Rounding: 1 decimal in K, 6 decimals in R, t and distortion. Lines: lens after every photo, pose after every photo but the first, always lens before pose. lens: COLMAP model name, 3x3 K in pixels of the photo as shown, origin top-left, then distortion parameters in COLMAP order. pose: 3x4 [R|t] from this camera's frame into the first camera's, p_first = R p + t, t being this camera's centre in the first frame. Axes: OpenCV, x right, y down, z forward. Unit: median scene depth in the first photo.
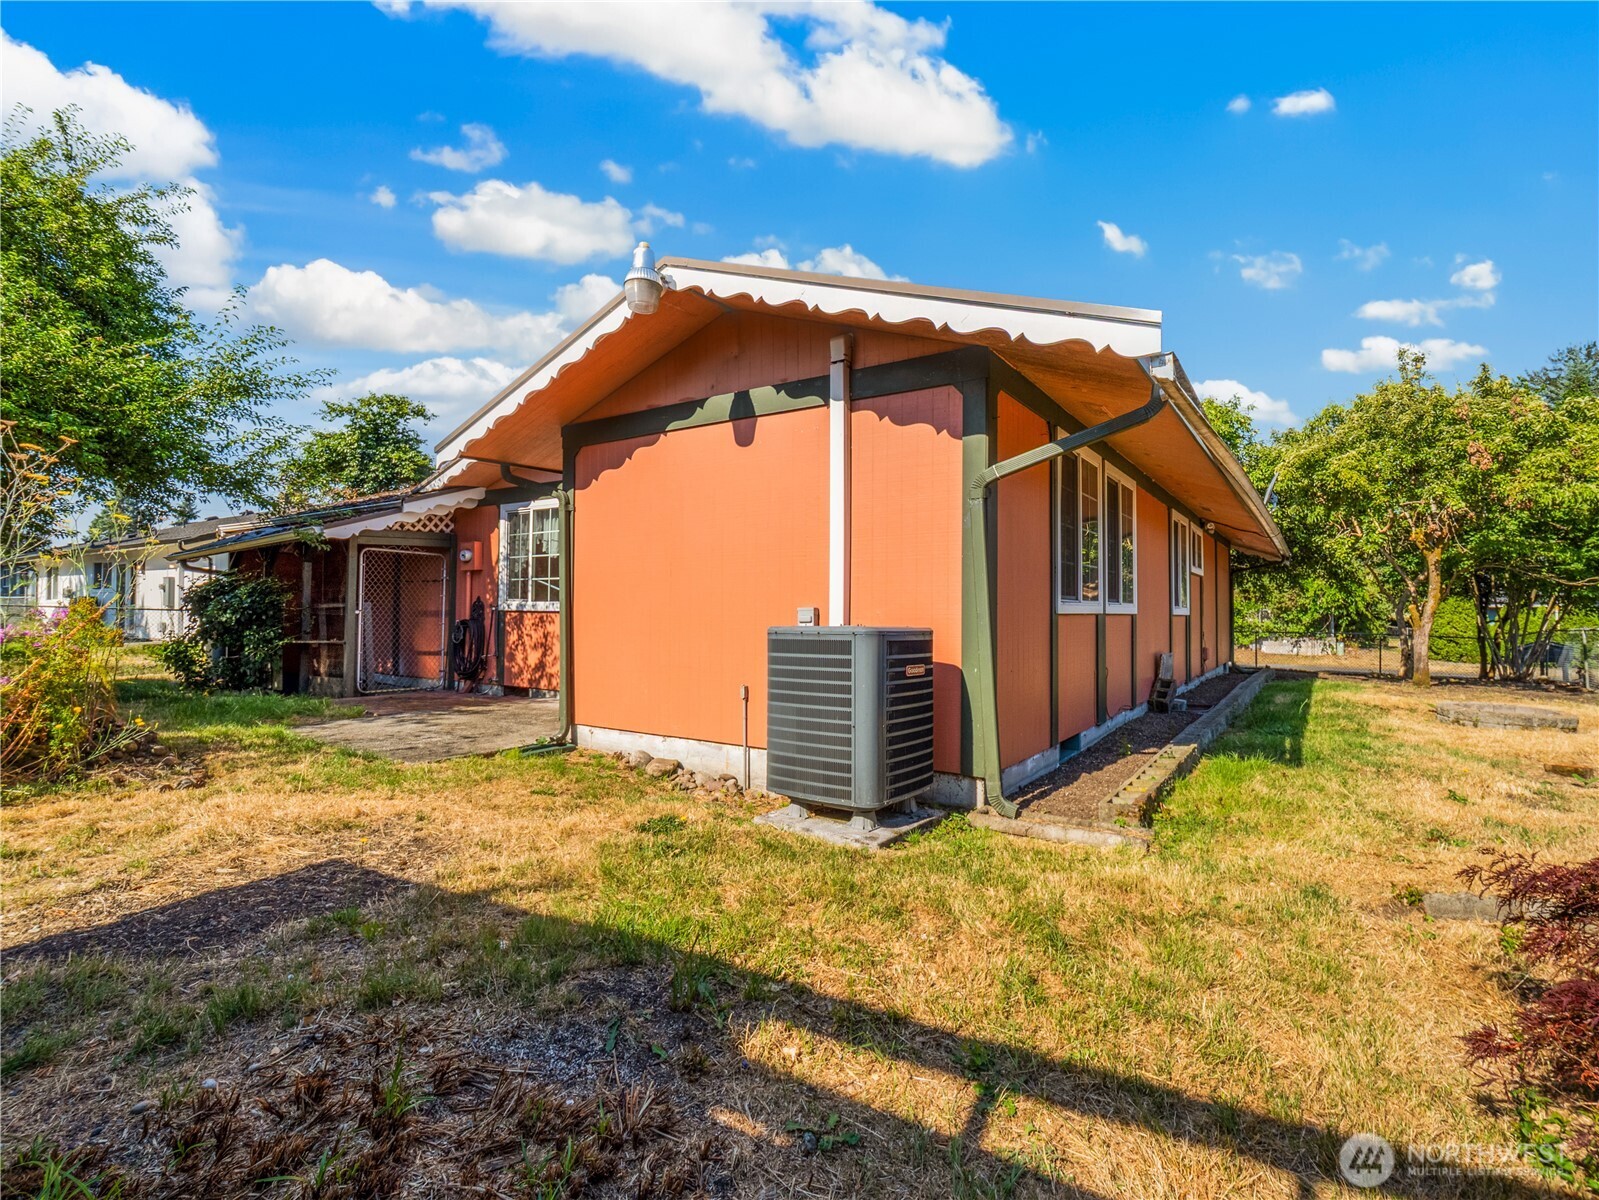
lens RADIAL K [[773.0, 0, 796.8], [0, 773.0, 596.3], [0, 0, 1]] dist [-0.005025, -0.007084]
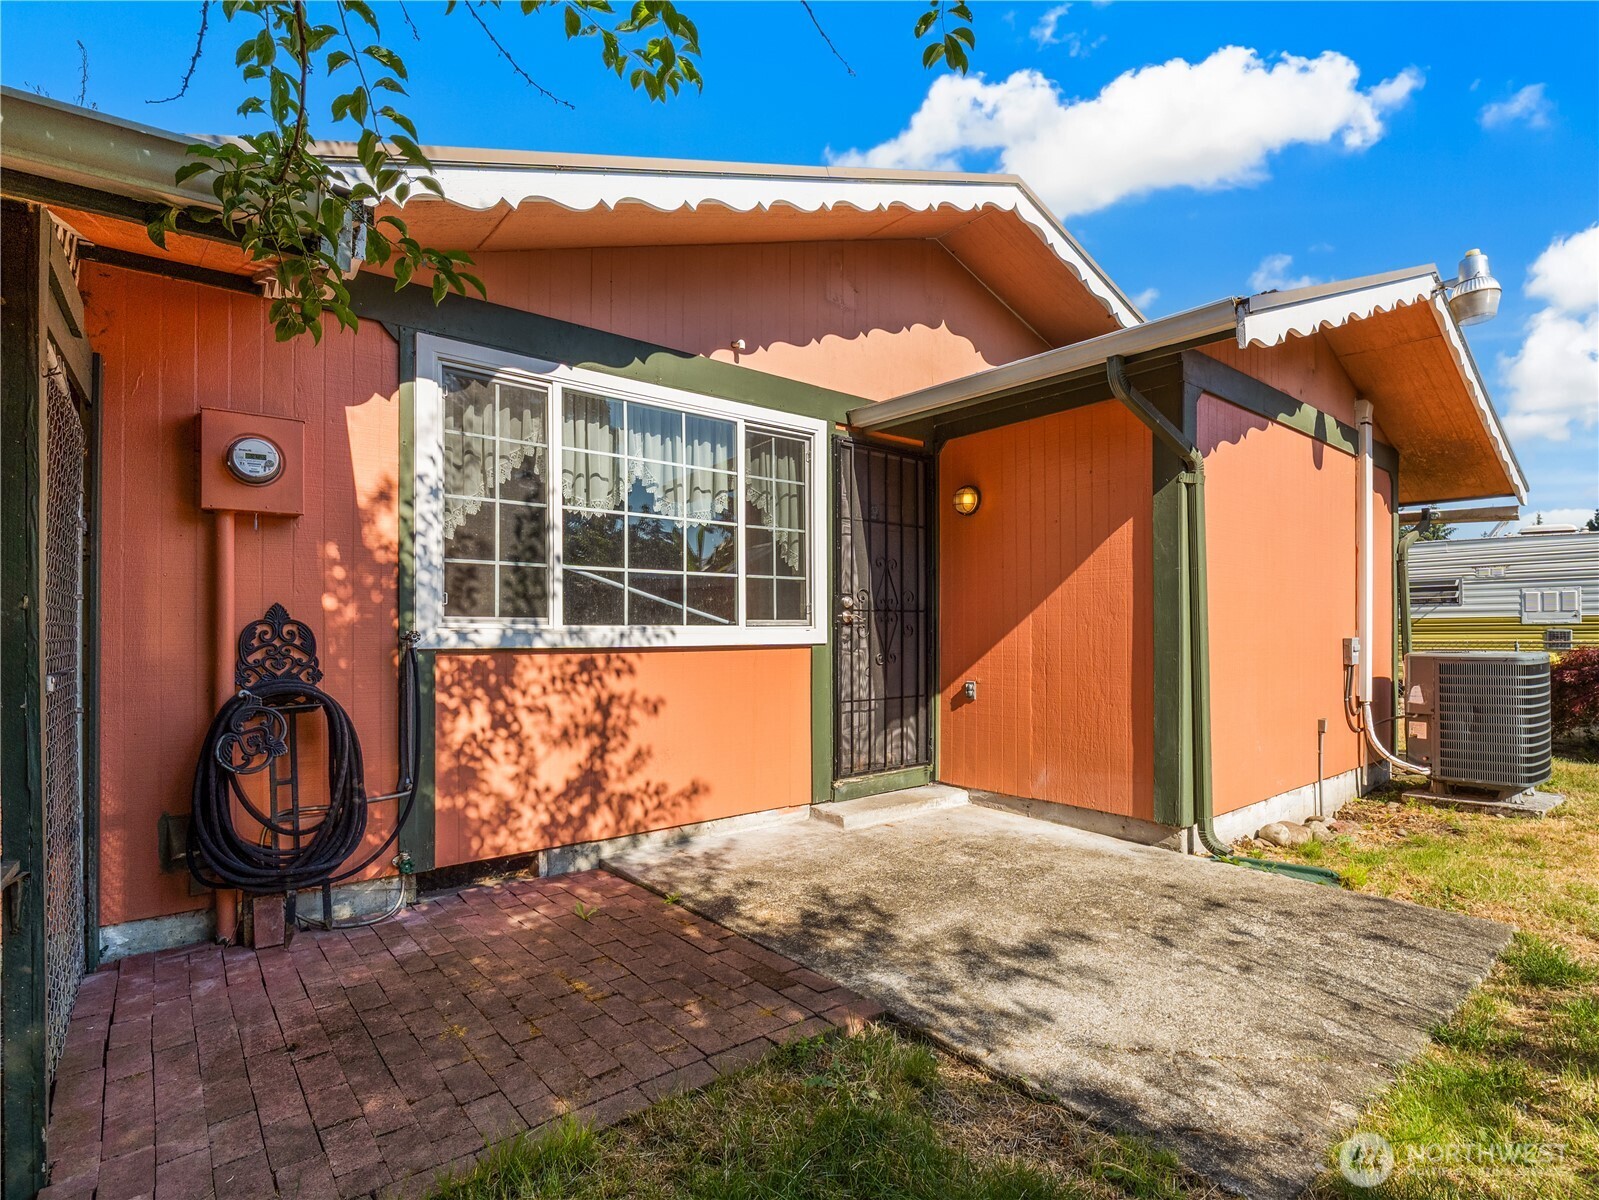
lens RADIAL K [[773.0, 0, 796.8], [0, 773.0, 596.3], [0, 0, 1]] dist [-0.005025, -0.007084]
pose [[0.298179, 0.013578, 0.954413, -0.672422], [-0.029105, 0.999563, -0.005128, -0.007647], [-0.954066, -0.026249, 0.298444, 0.763563]]
